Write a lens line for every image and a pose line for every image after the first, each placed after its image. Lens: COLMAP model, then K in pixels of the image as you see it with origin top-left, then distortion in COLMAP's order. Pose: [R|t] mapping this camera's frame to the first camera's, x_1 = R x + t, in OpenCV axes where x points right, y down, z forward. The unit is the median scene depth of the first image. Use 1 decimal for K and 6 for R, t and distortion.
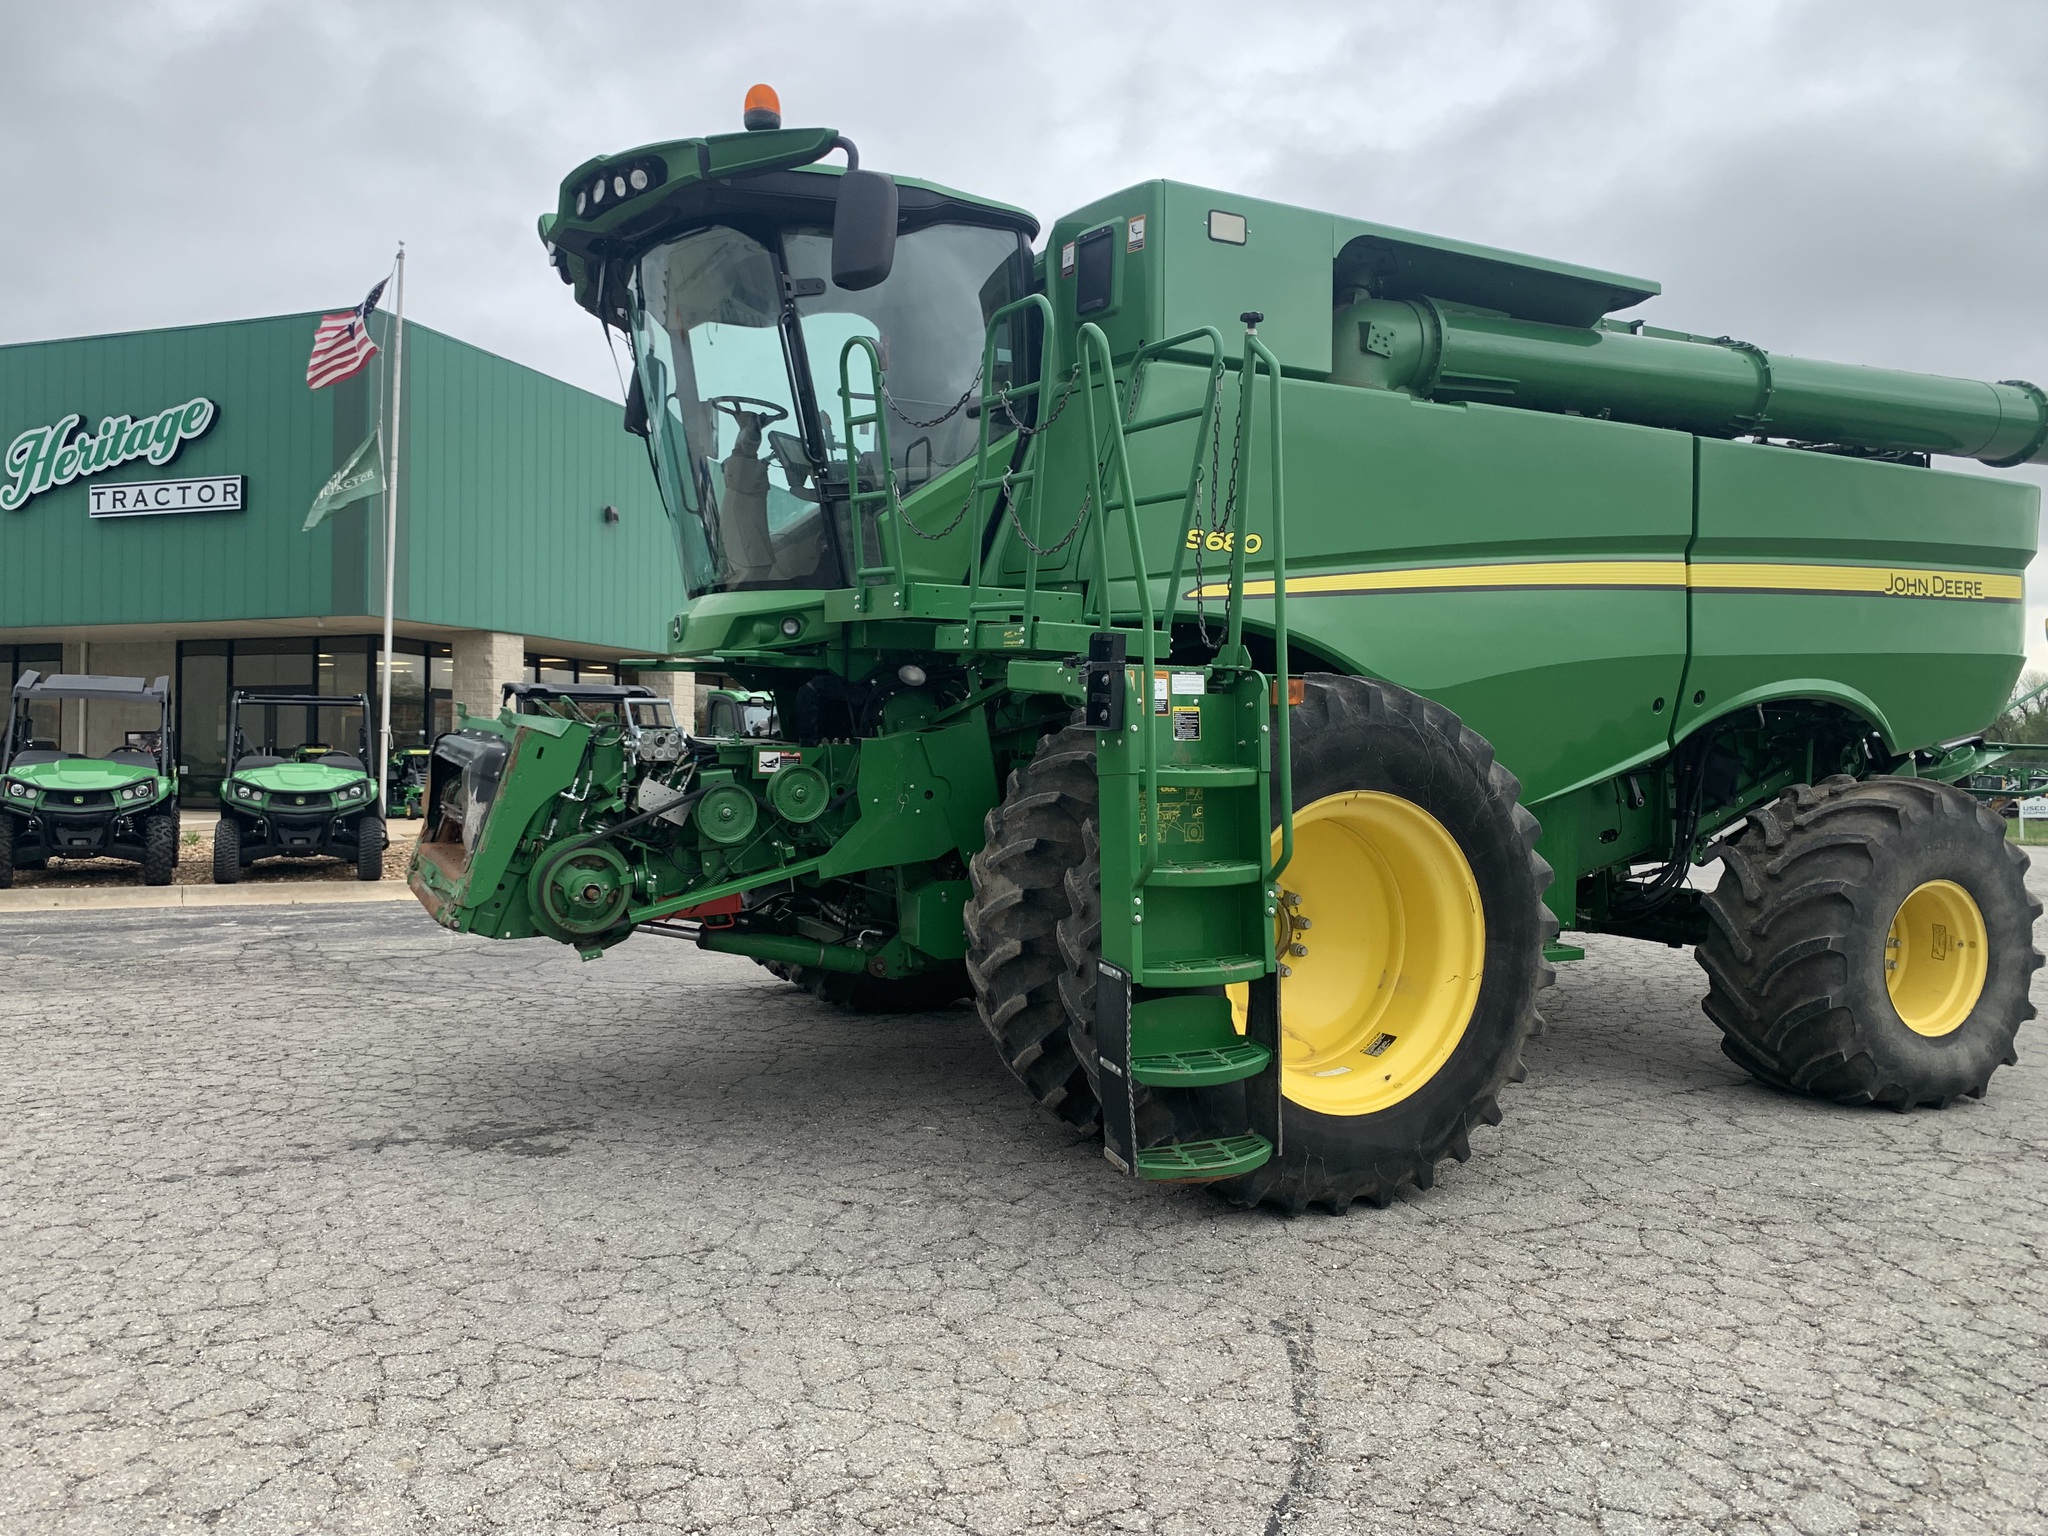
lens RADIAL K [[1568.9, 0, 1007.8], [0, 1568.9, 750.7], [0, 0, 1]] dist [0.018480, -0.025973]
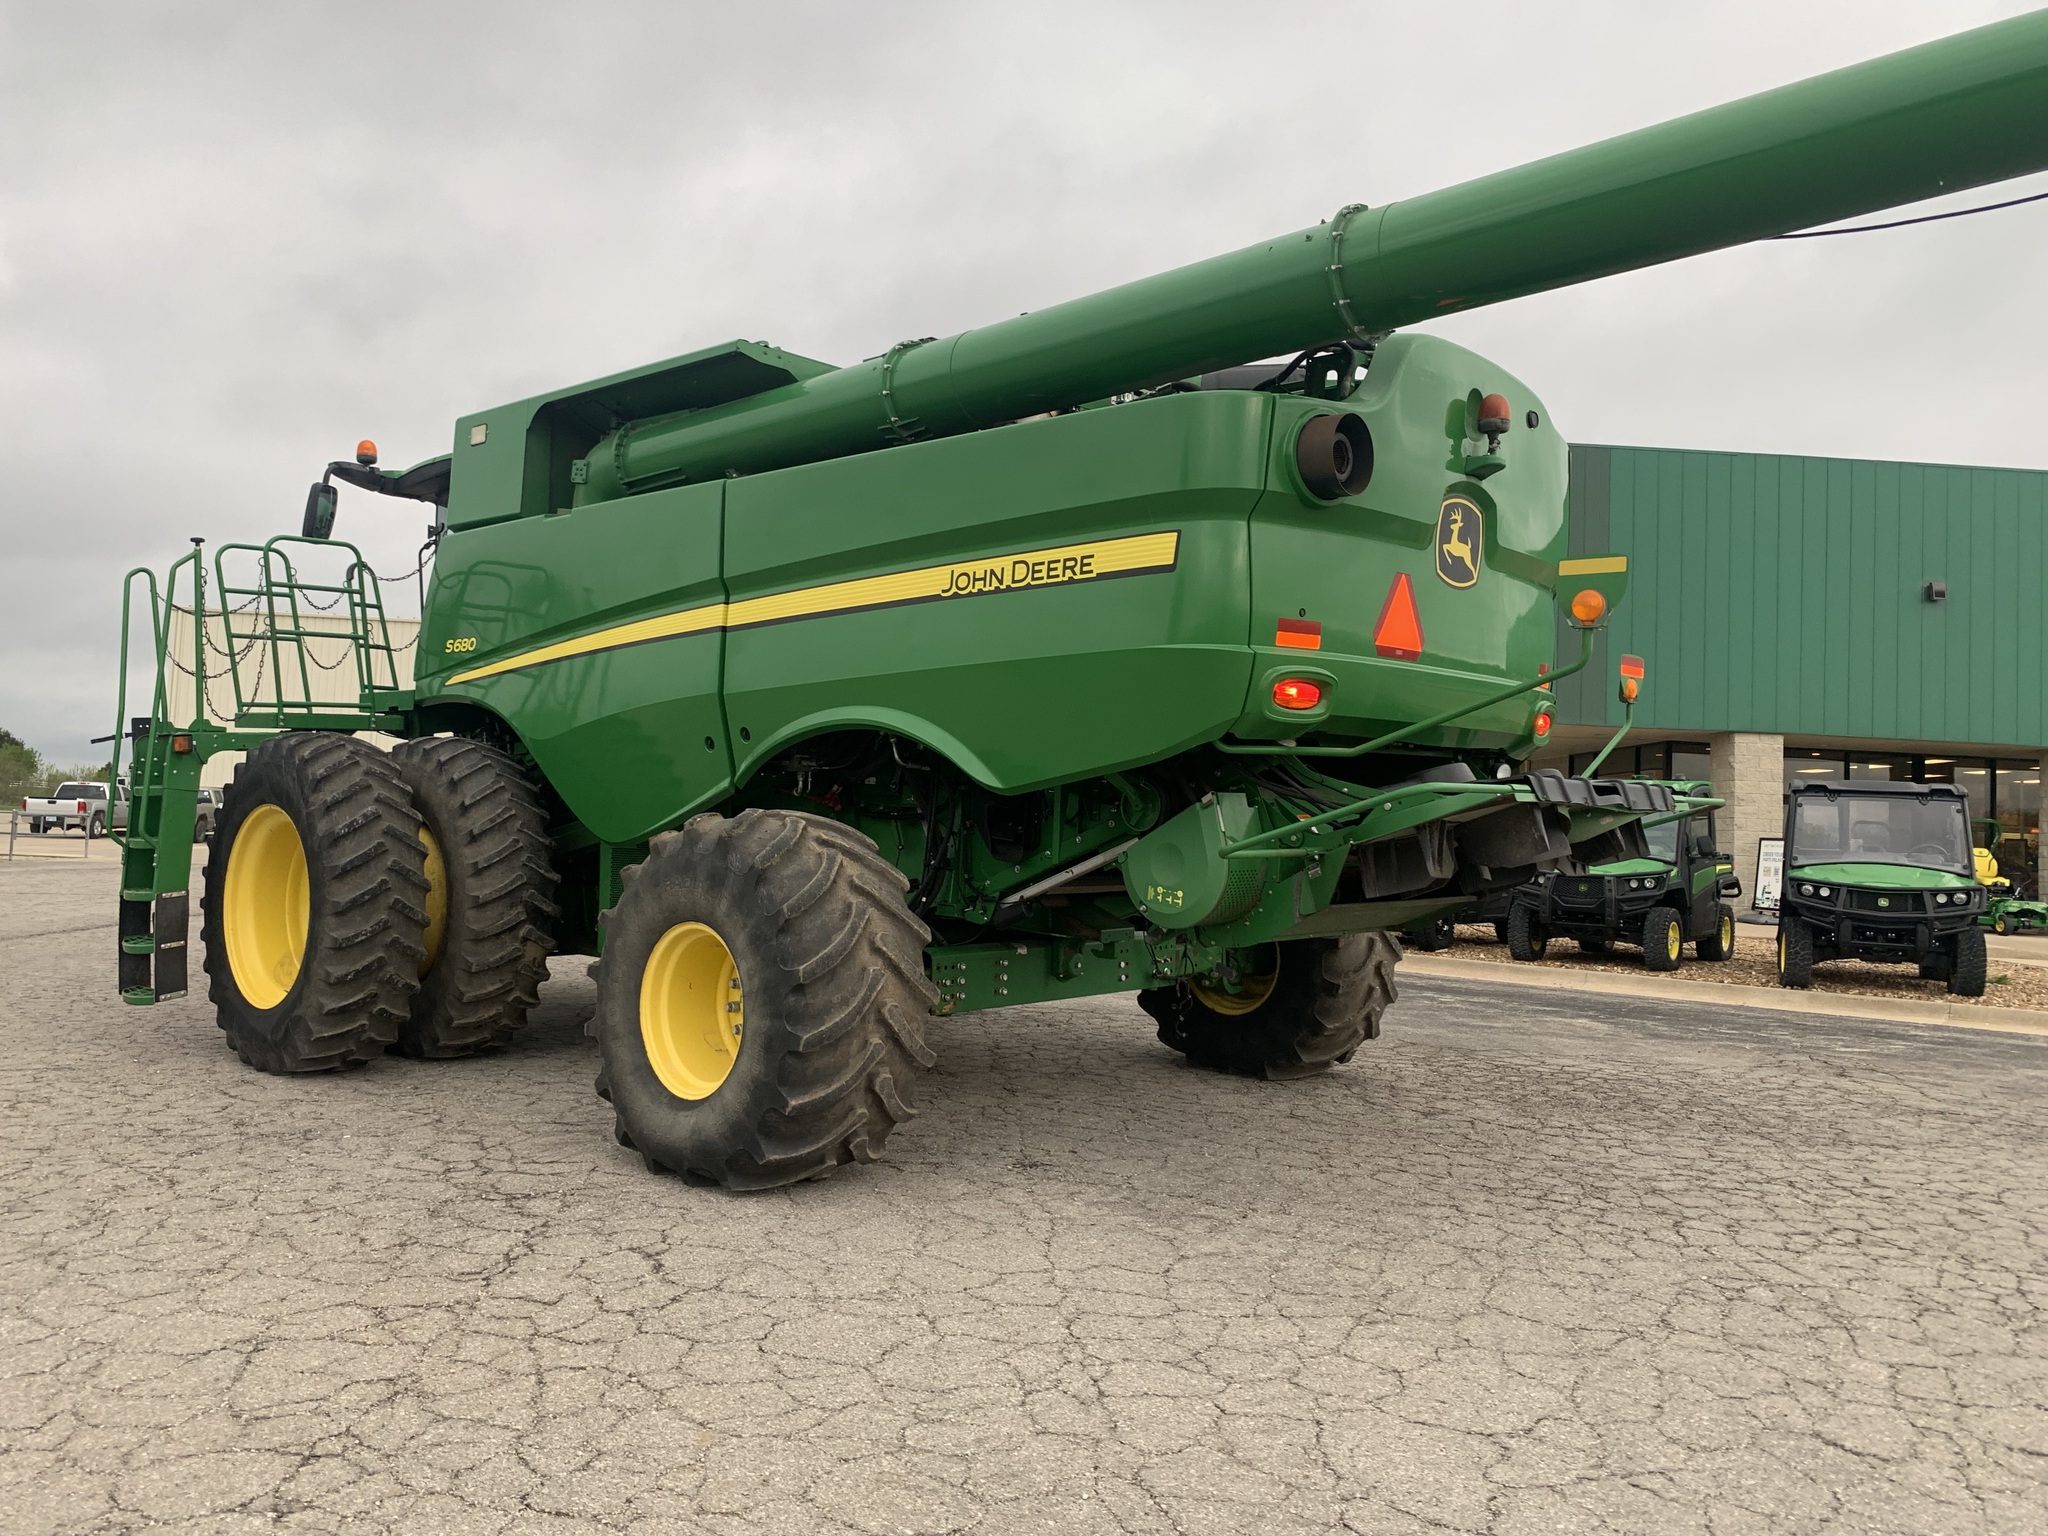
lens RADIAL K [[1568.9, 0, 1031.2], [0, 1568.9, 760.8], [0, 0, 1]] dist [0.018480, -0.025973]
pose [[0.371881, -0.037461, -0.927524, 1.871736], [-0.032714, 0.998036, -0.053426, 0.038827], [0.927704, 0.050211, 0.369925, 1.051116]]
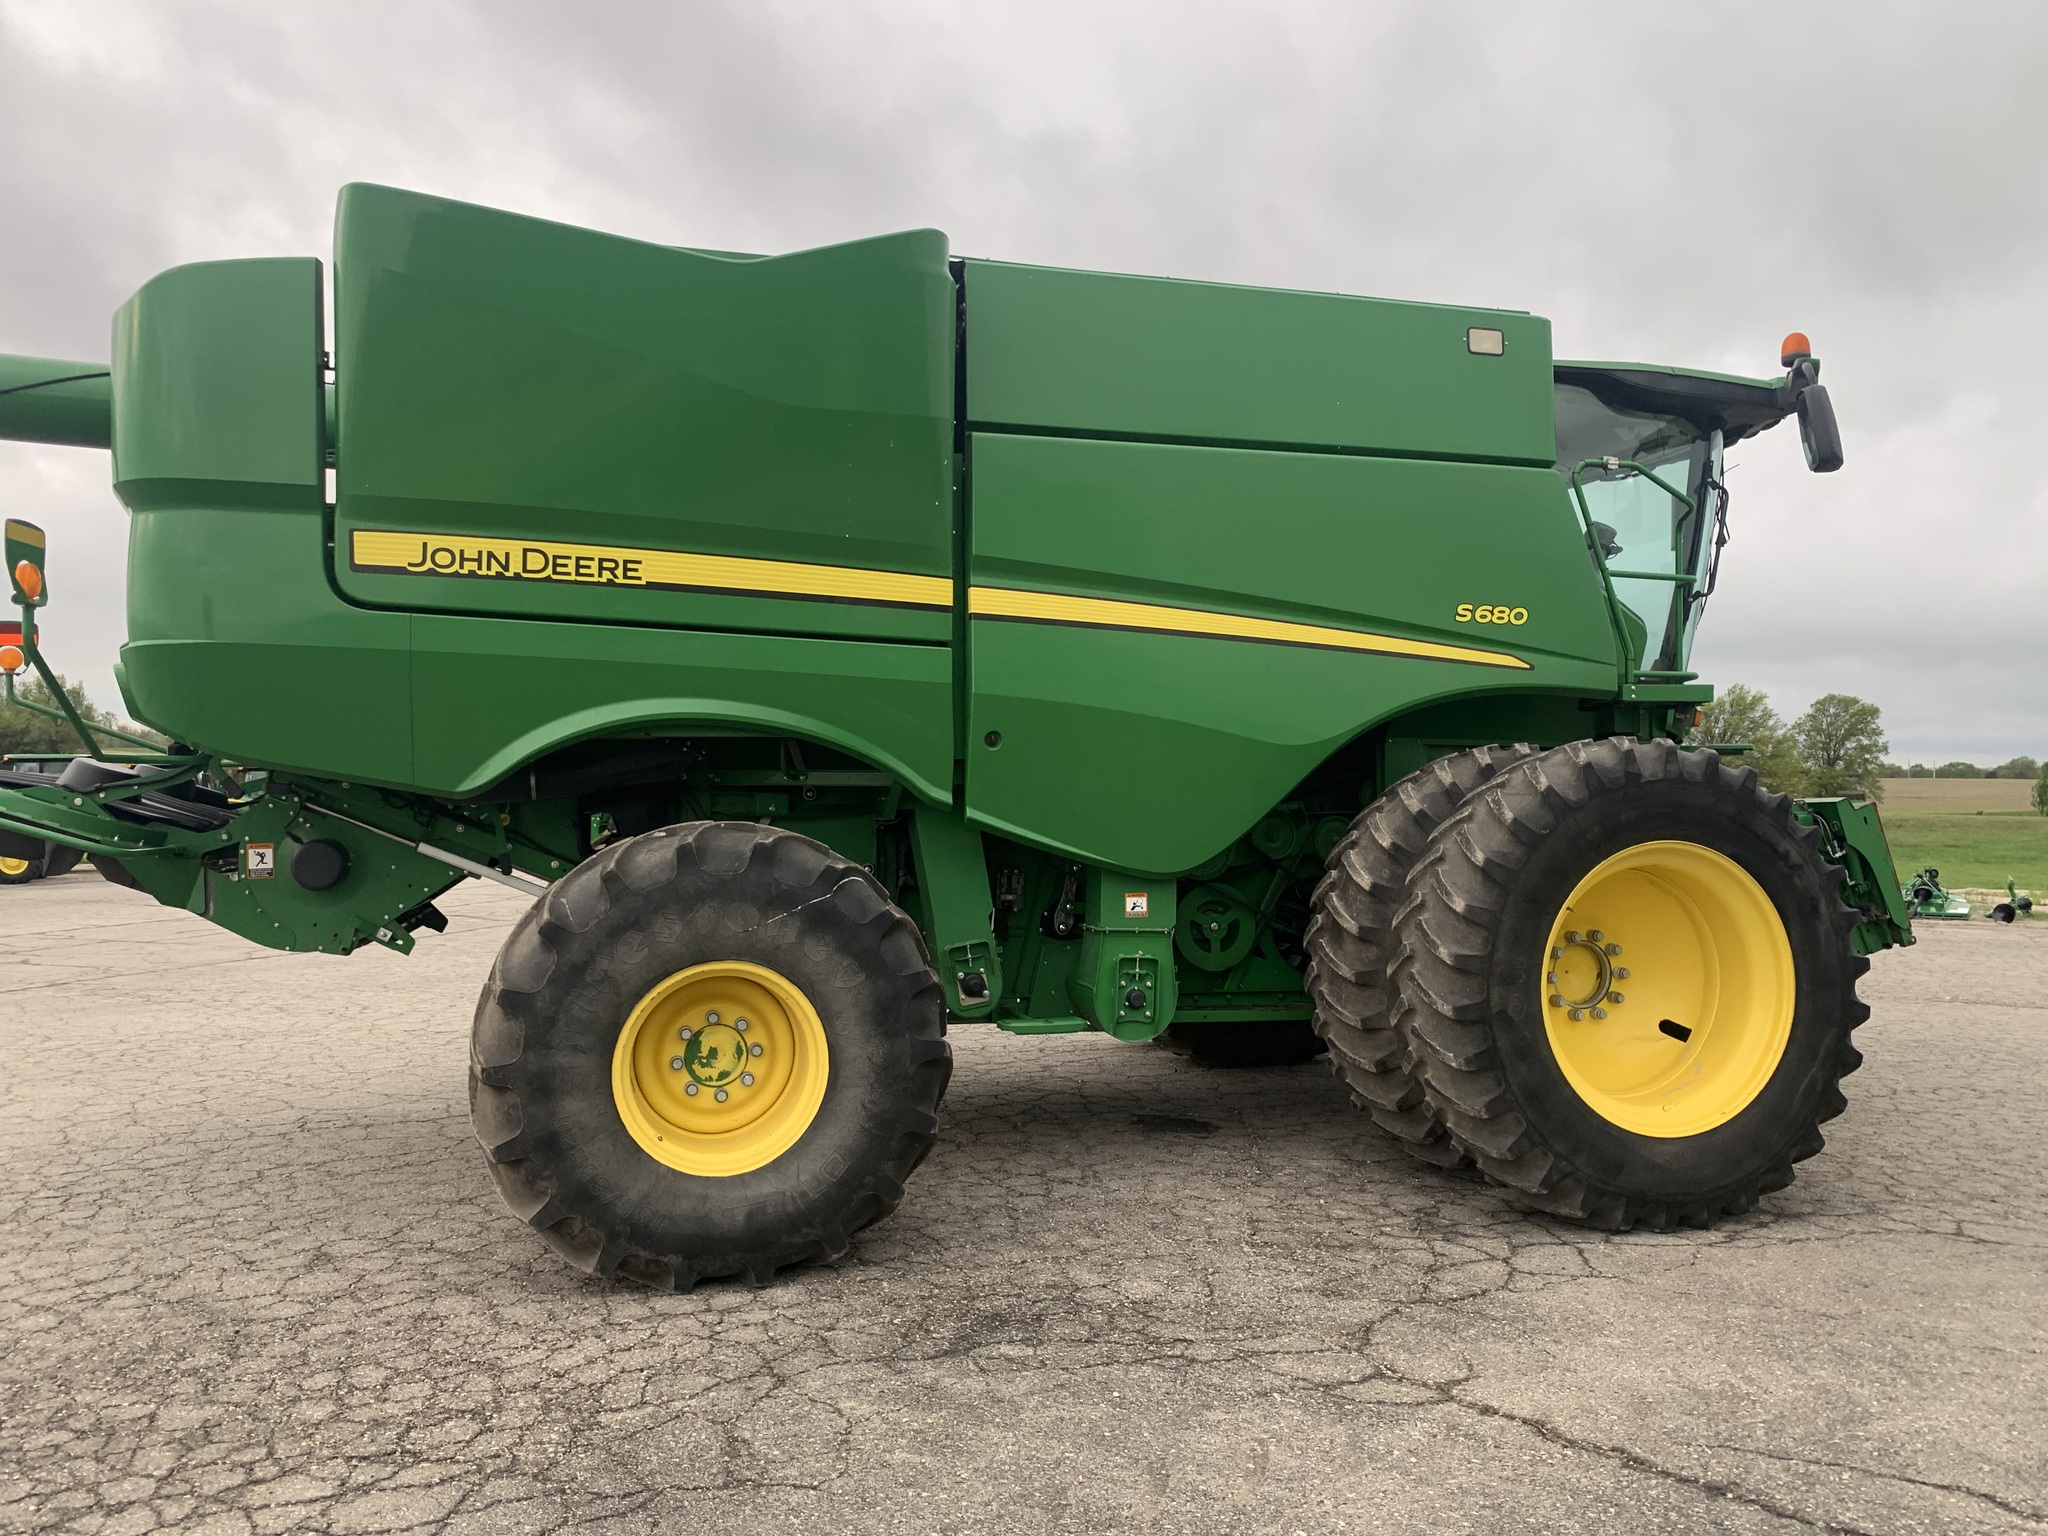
lens RADIAL K [[1568.9, 0, 1034.6], [0, 1568.9, 751.5], [0, 0, 1]] dist [0.018480, -0.025973]
pose [[-0.981407, -0.021103, 0.190776, 0.037413], [-0.024345, 0.999596, -0.014666, -0.035571], [-0.190389, -0.019037, -0.981524, 2.825230]]
